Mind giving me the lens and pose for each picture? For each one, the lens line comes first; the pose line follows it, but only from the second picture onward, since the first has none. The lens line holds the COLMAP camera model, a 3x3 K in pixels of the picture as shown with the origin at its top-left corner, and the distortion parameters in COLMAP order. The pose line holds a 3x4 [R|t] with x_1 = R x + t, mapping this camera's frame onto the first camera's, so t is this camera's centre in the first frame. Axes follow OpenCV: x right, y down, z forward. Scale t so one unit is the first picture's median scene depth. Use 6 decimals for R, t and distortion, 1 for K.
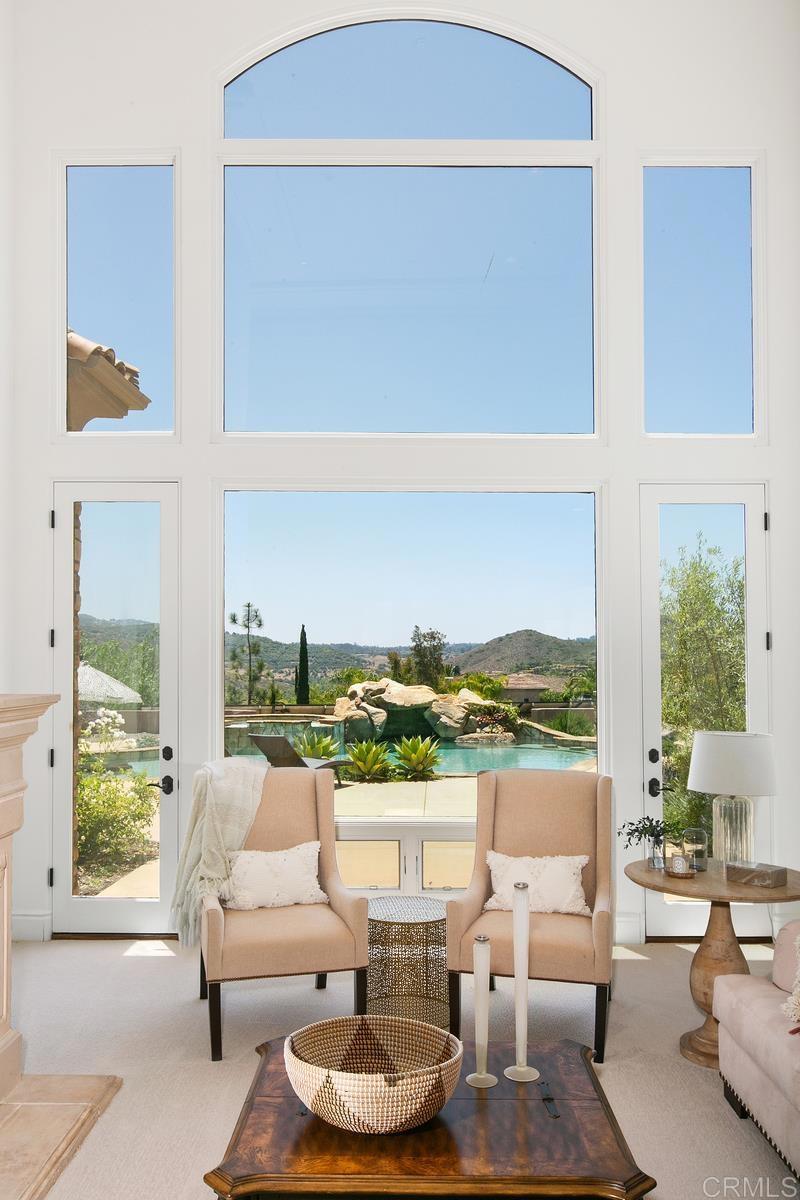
lens RADIAL K [[976.4, 0, 401.2], [0, 976.4, 635.1], [0, 0, 1]] dist [0.001926, 0.001105]
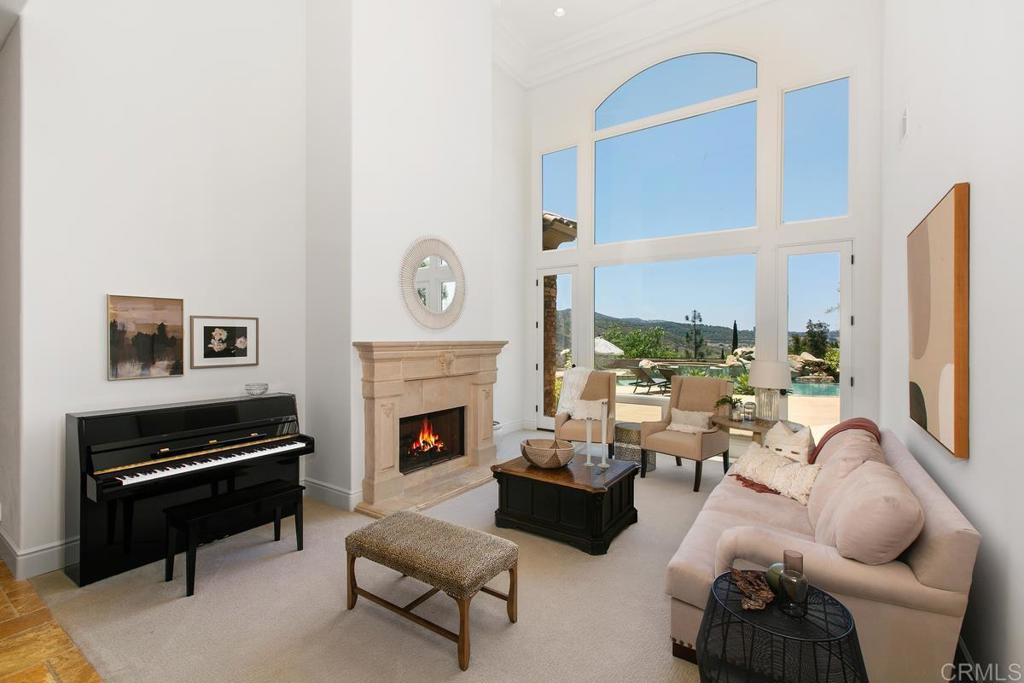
lens RADIAL K [[459.7, 0, 511.0], [0, 459.7, 333.6], [0, 0, 1]] dist [-0.000730, -0.000102]
pose [[0.828605, -0.005781, -0.559803, 0.099300], [0.012877, 0.999879, 0.008733, 0.005009], [0.559685, -0.014445, 0.828580, -0.045176]]
